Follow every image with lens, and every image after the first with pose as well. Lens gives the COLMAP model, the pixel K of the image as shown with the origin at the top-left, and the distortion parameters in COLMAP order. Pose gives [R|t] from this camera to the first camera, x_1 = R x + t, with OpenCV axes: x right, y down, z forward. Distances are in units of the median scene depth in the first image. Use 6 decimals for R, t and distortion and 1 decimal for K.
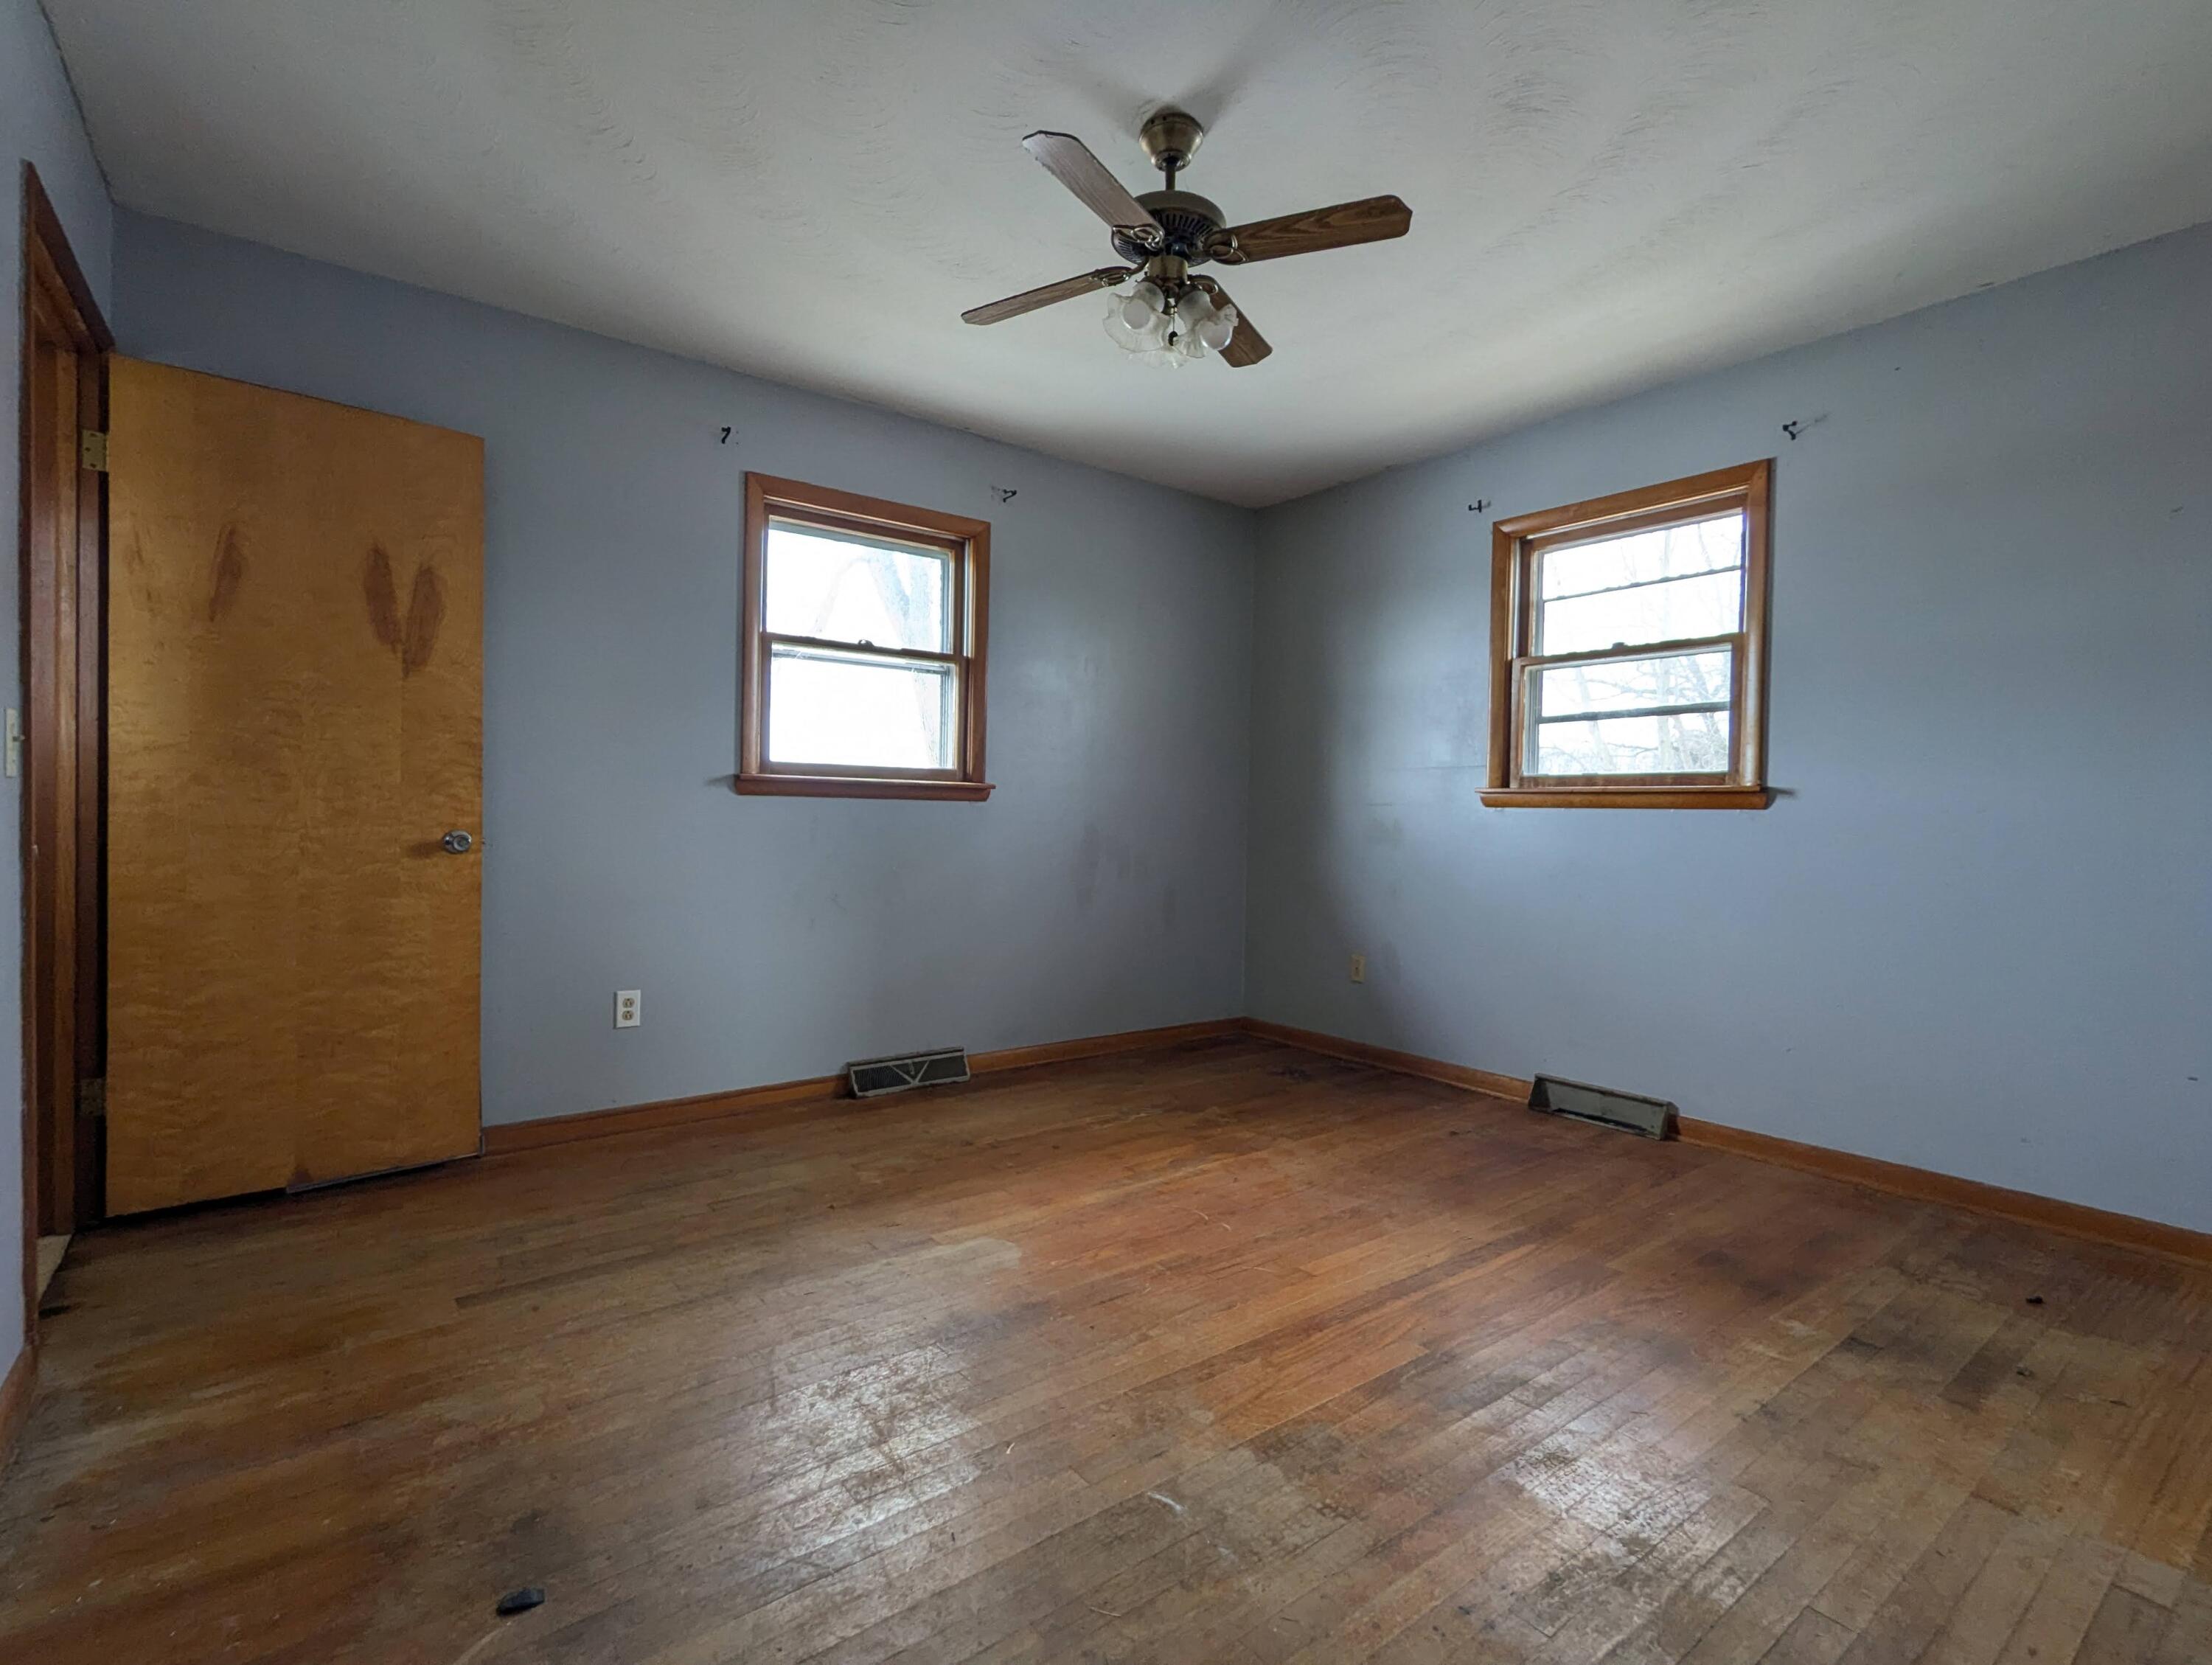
lens RADIAL K [[1050.3, 0, 1106.0], [0, 1050.3, 833.7], [0, 0, 1]] dist [-0.002899, -0.000034]
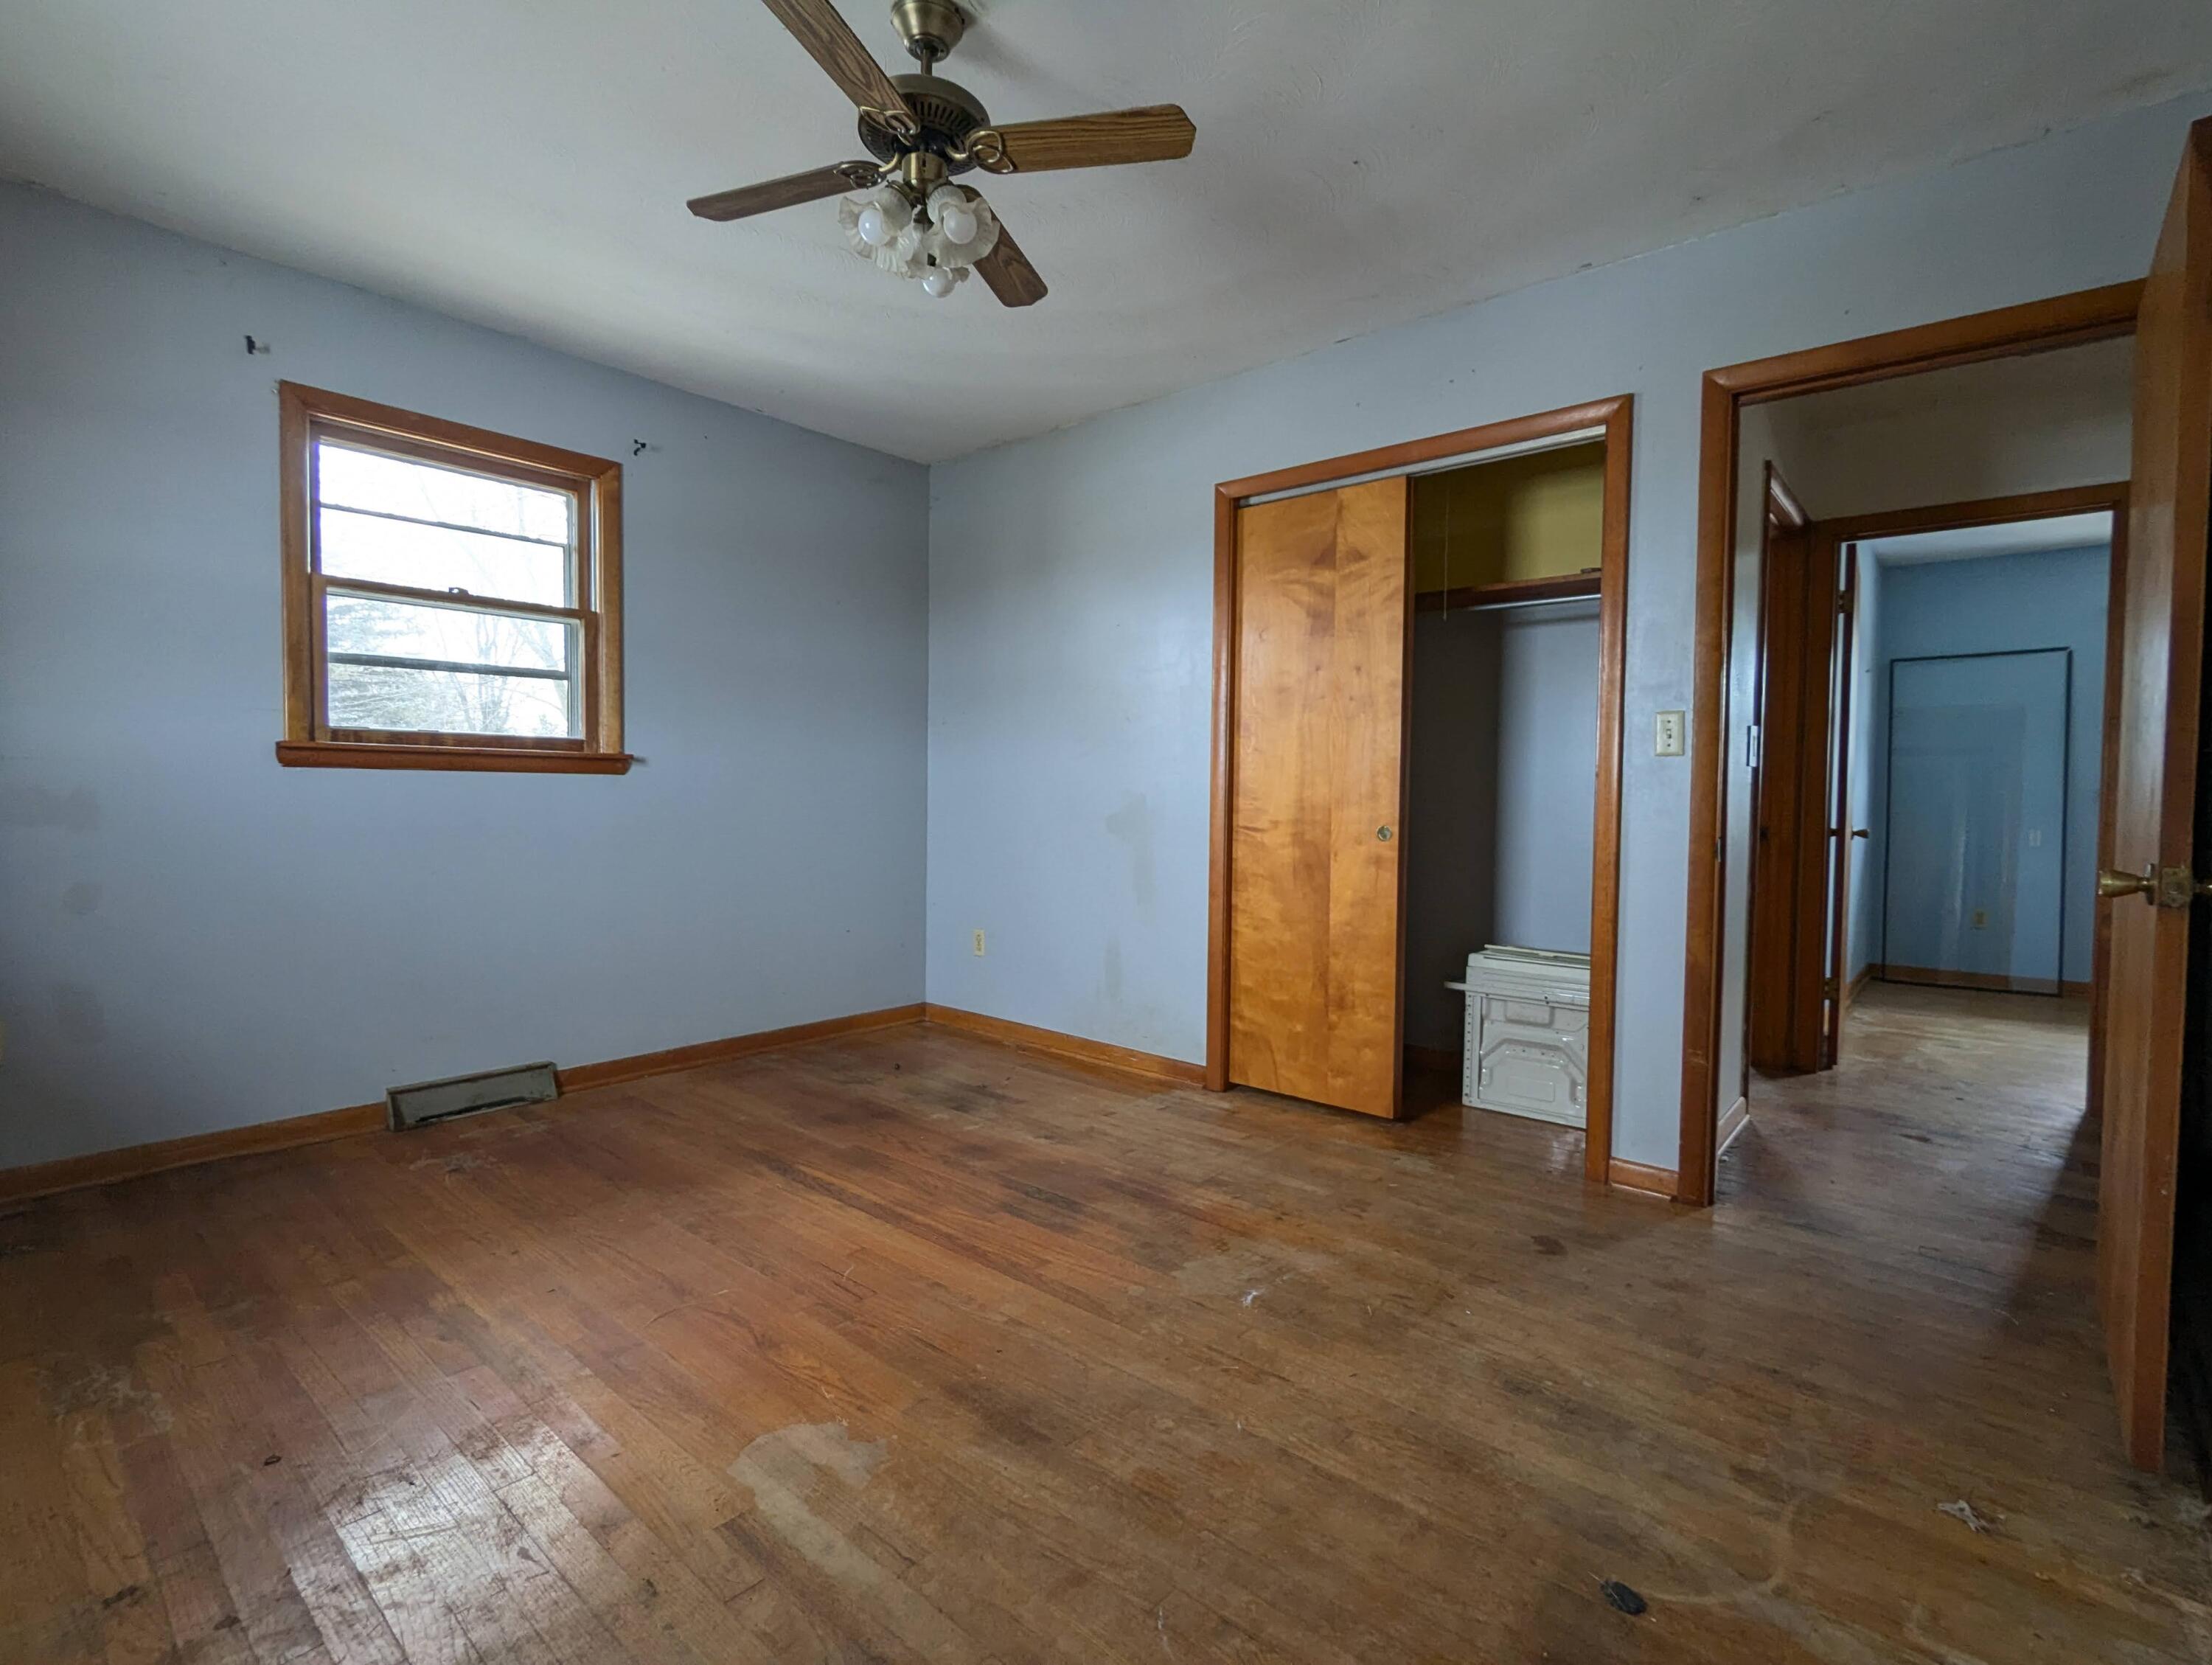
lens RADIAL K [[1050.3, 0, 1113.5], [0, 1050.3, 834.7], [0, 0, 1]] dist [-0.002899, -0.000034]
pose [[-0.205623, -0.055966, 0.977030, -0.594665], [0.002946, 0.998323, 0.057806, -0.022017], [-0.978627, 0.014764, -0.205113, 0.711860]]
